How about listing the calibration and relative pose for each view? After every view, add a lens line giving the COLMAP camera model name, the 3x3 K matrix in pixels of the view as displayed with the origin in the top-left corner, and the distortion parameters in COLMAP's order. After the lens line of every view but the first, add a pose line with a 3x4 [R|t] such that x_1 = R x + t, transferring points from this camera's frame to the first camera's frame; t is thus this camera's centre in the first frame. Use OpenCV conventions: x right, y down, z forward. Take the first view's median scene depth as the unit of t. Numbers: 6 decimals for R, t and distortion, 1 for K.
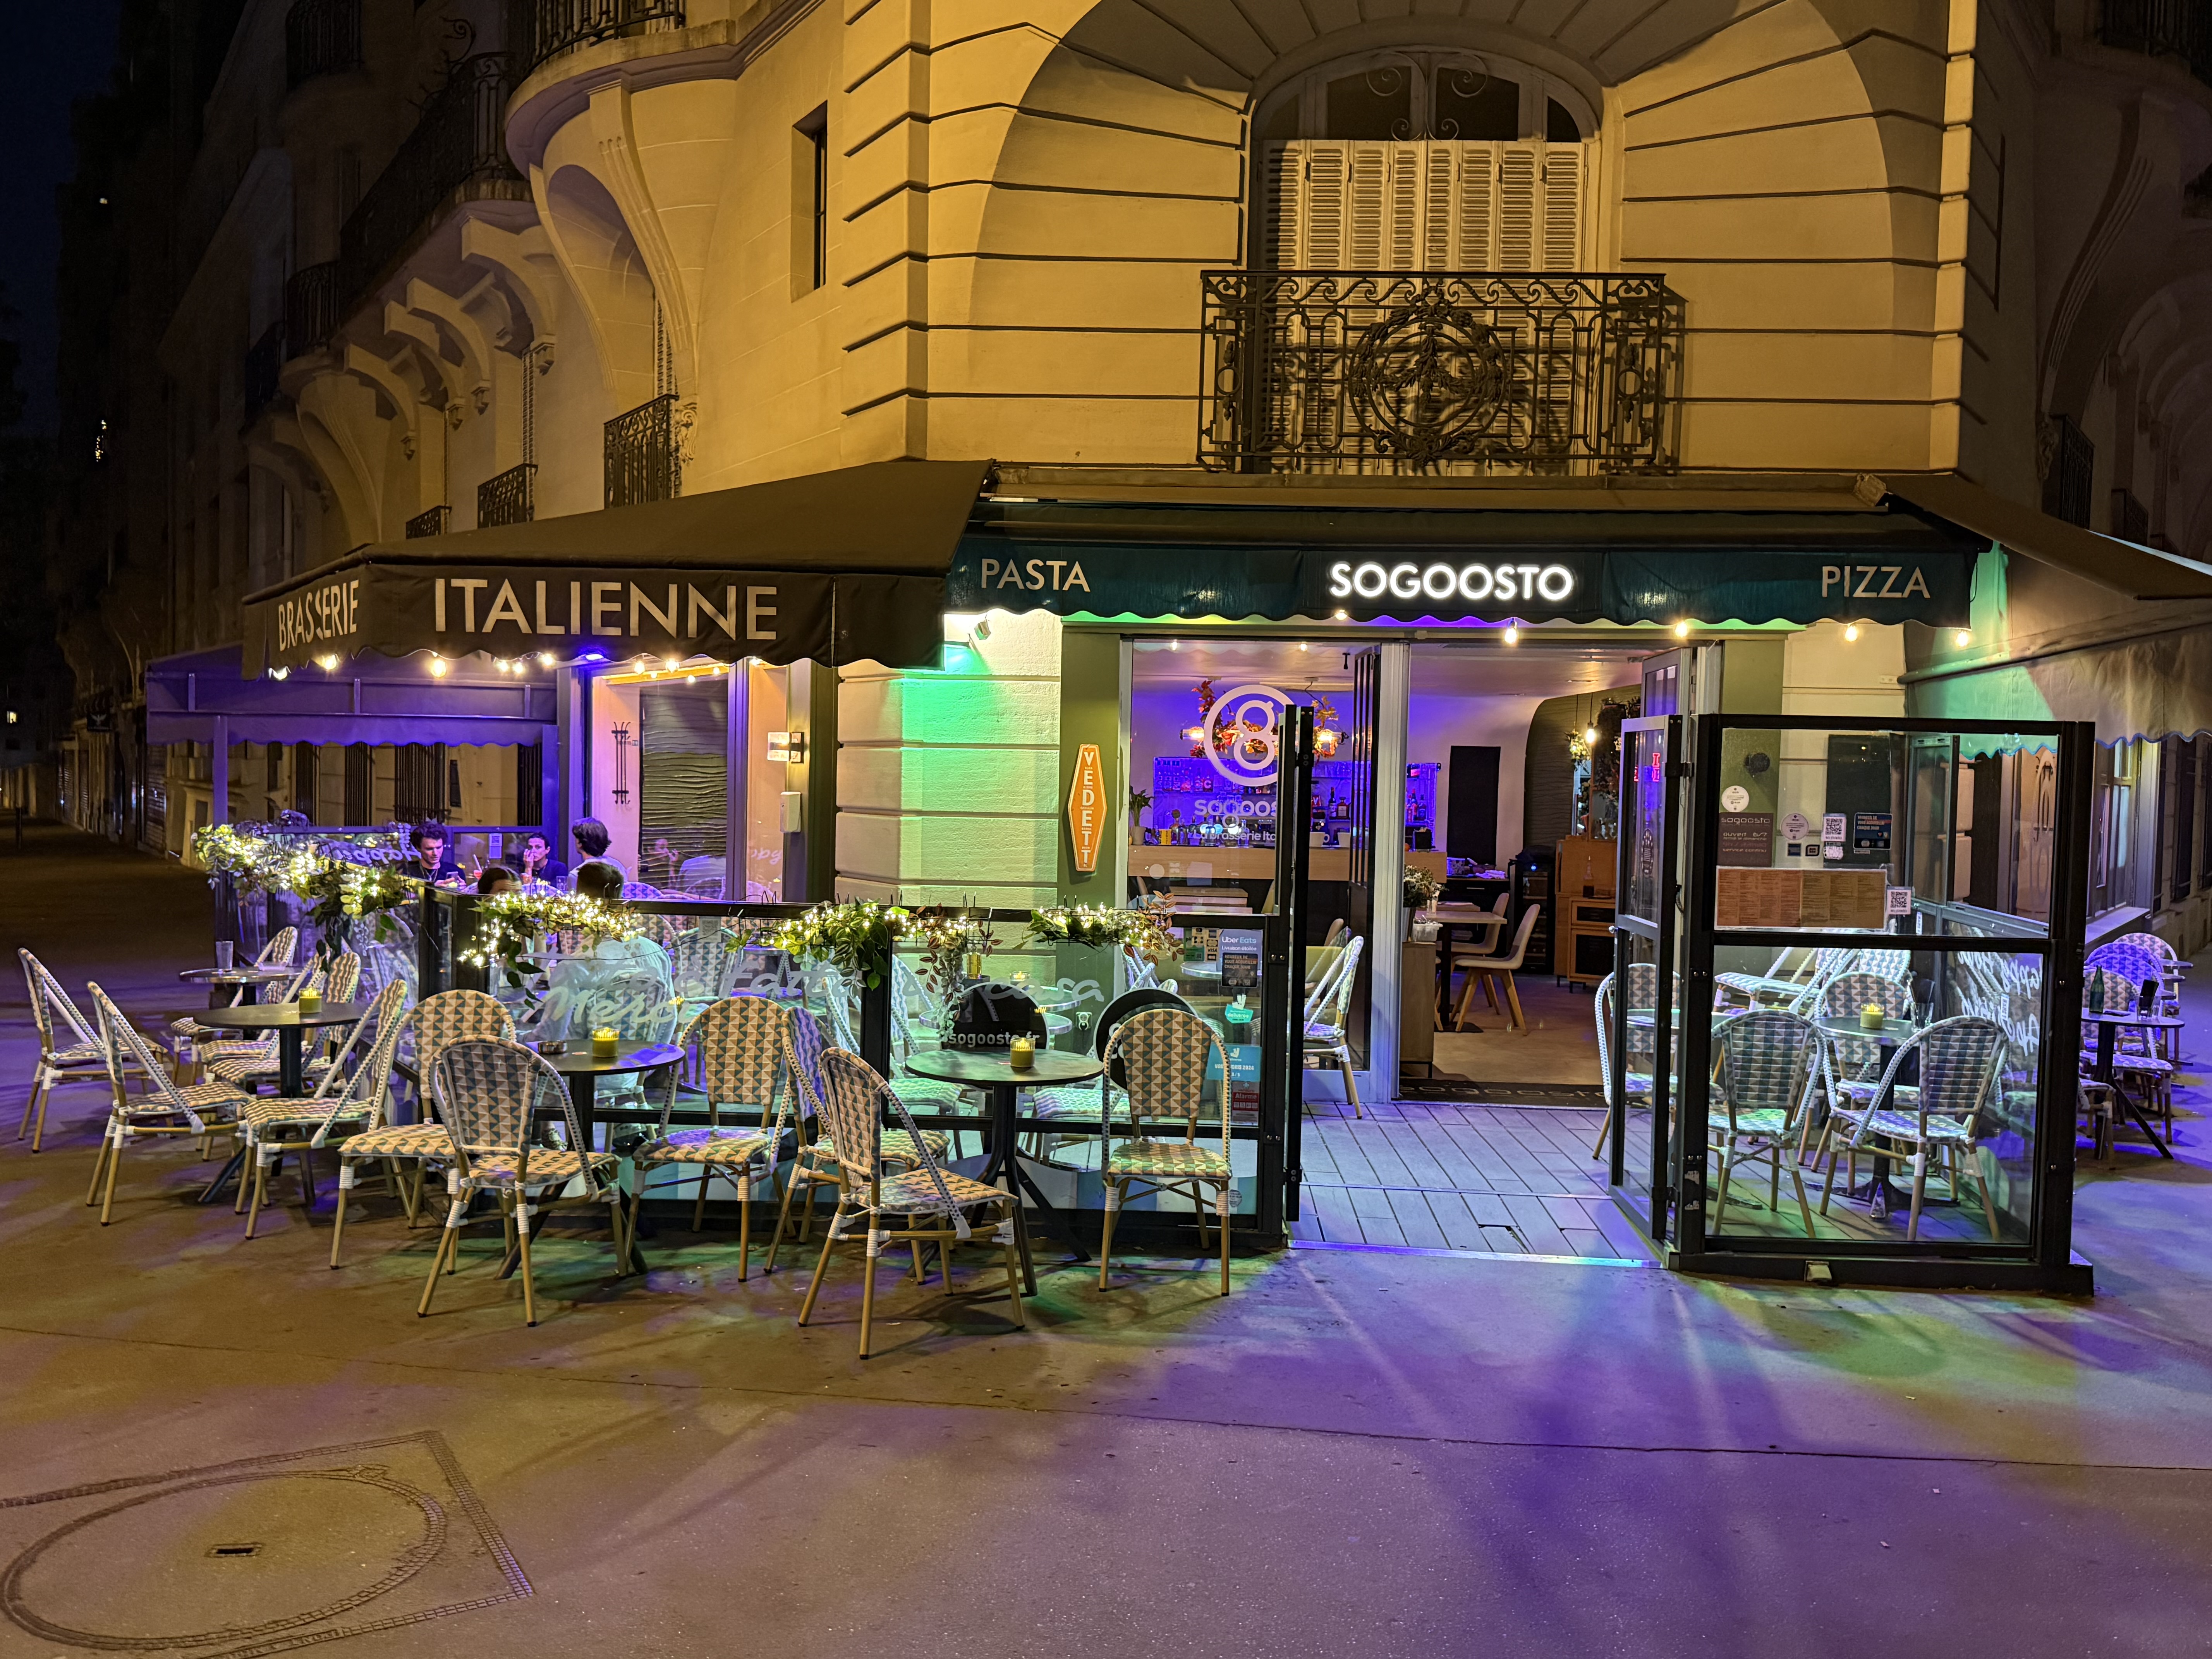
lens RADIAL K [[1759.7, 0, 1106.0], [0, 1759.7, 829.5], [0, 0, 1]] dist [0.196487, -0.427376]
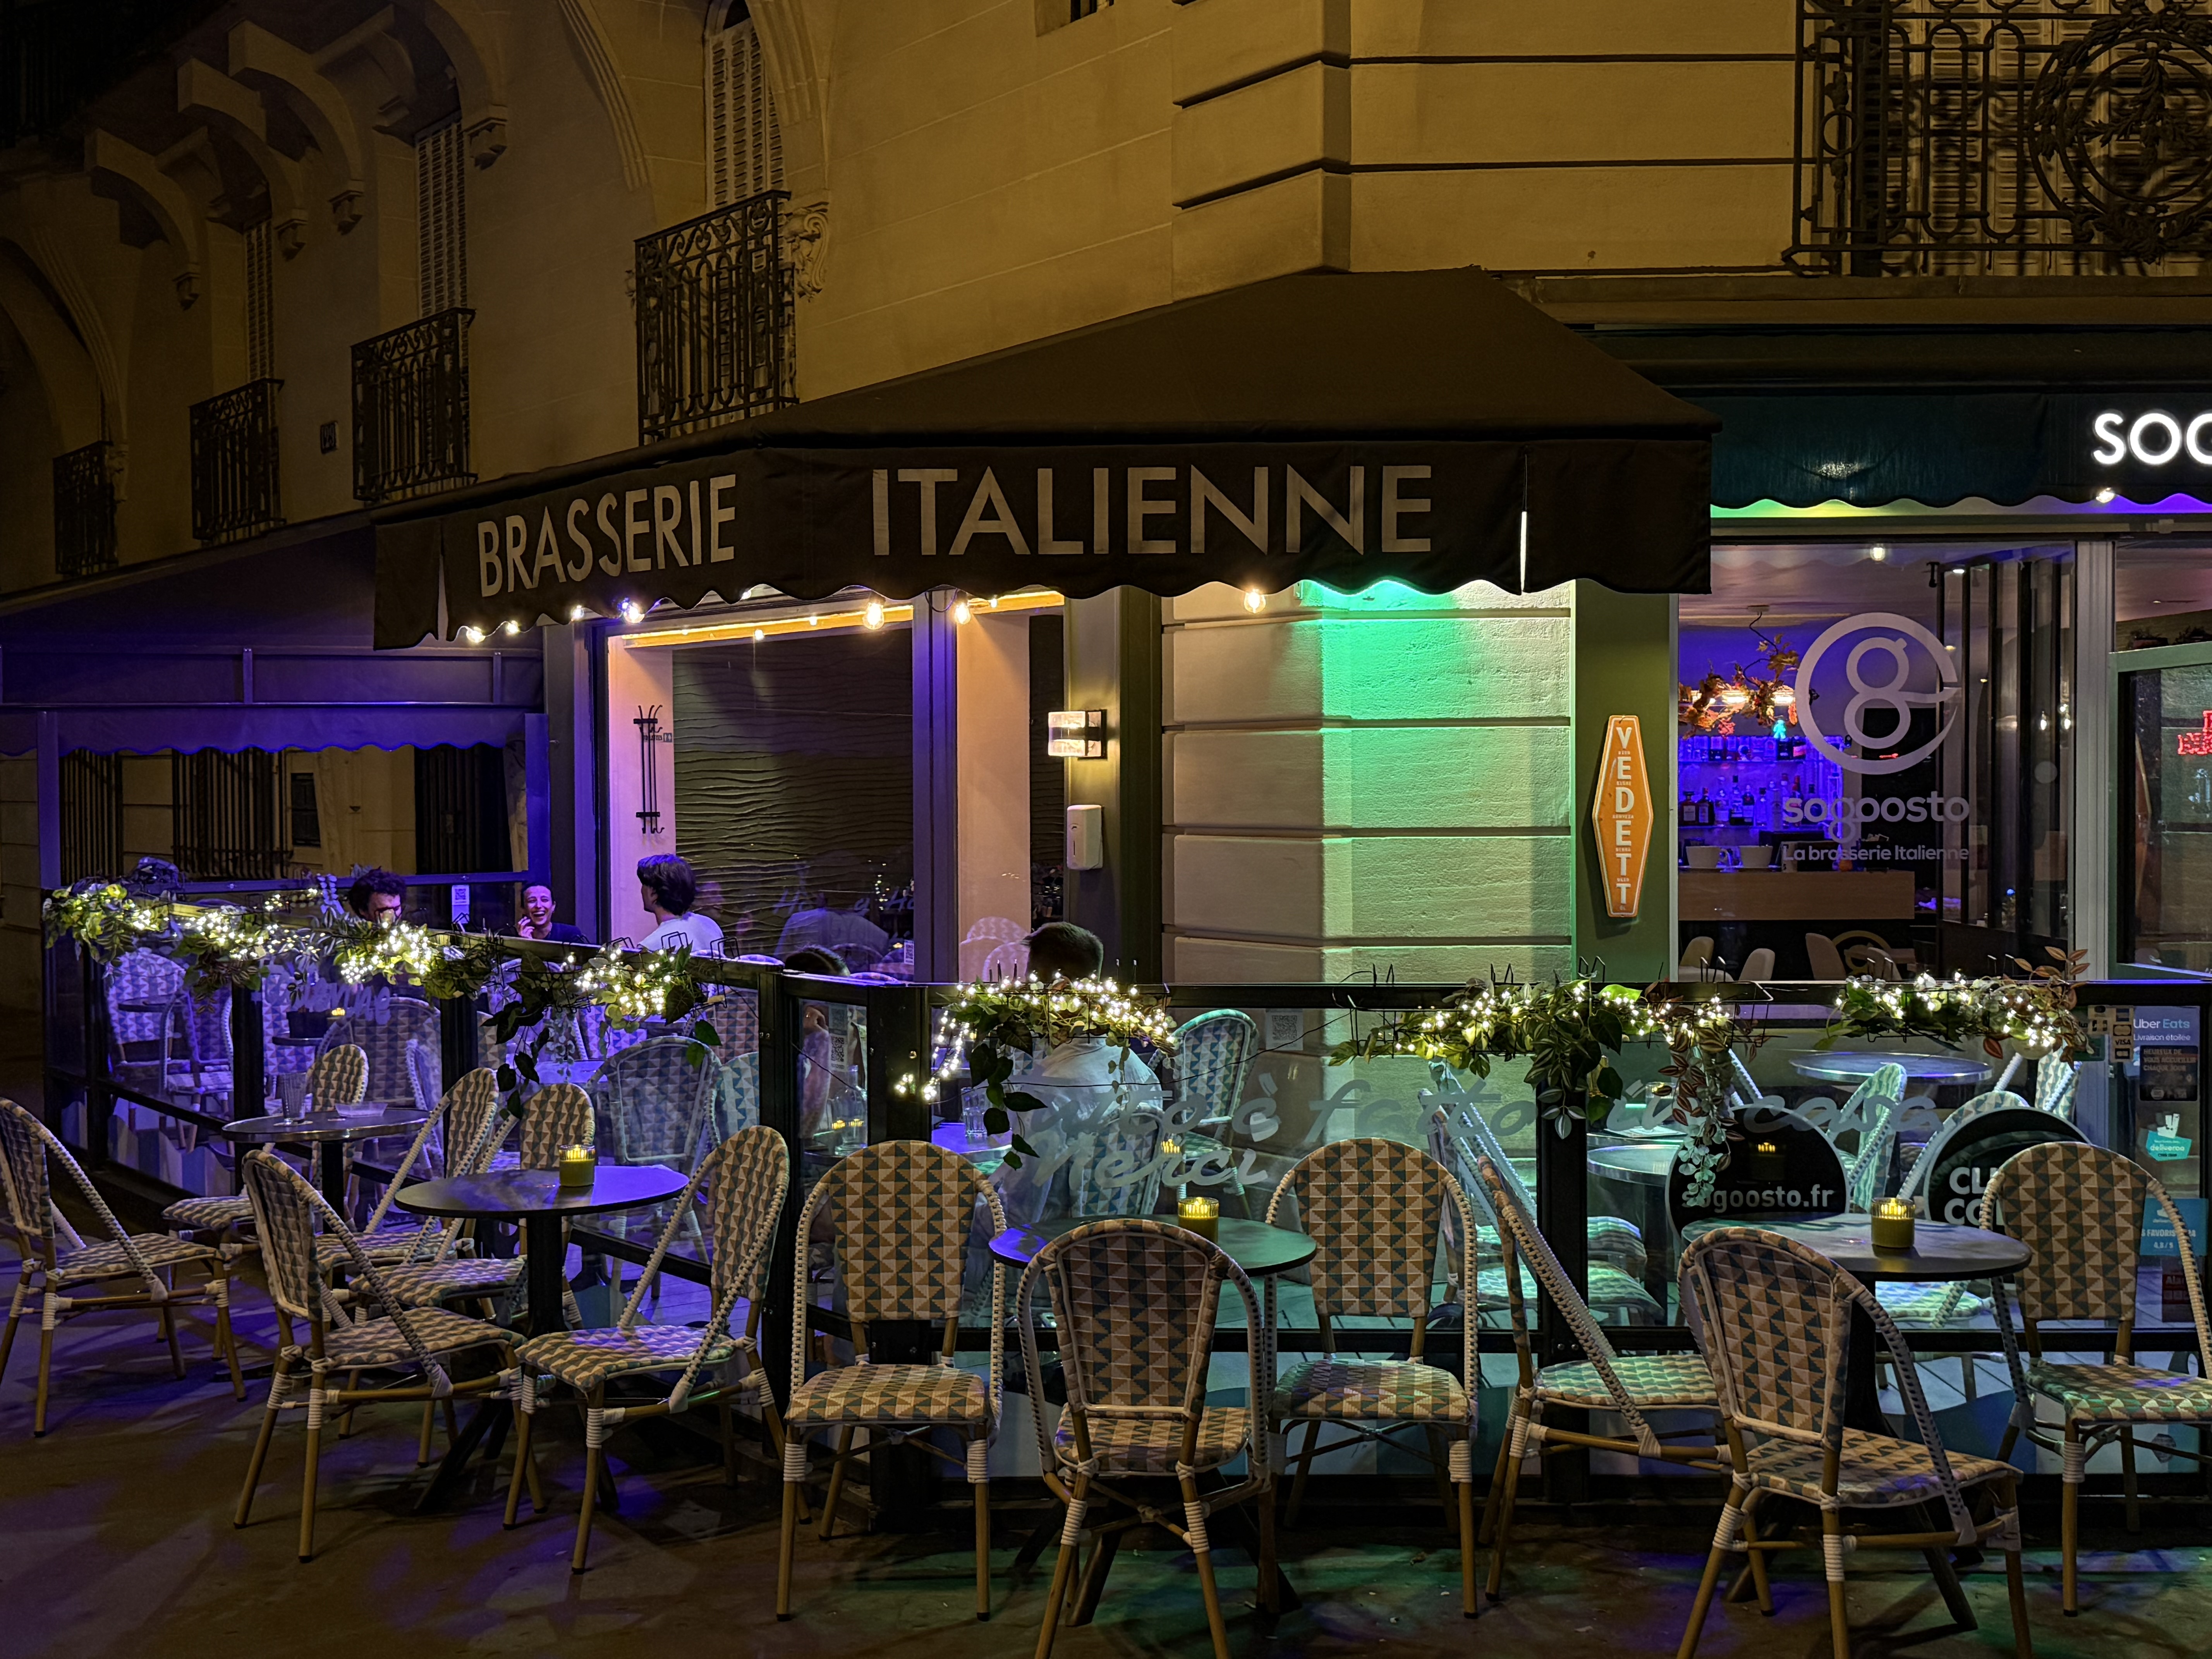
lens RADIAL K [[2605.8, 0, 1107.5], [0, 2605.8, 823.4], [0, 0, 1]] dist [0.187291, -0.417536]
pose [[0.998268, -0.028581, 0.051424, -0.272551], [0.029130, 0.999526, -0.009965, -0.006331], [-0.051115, 0.011446, 0.998627, 0.085264]]
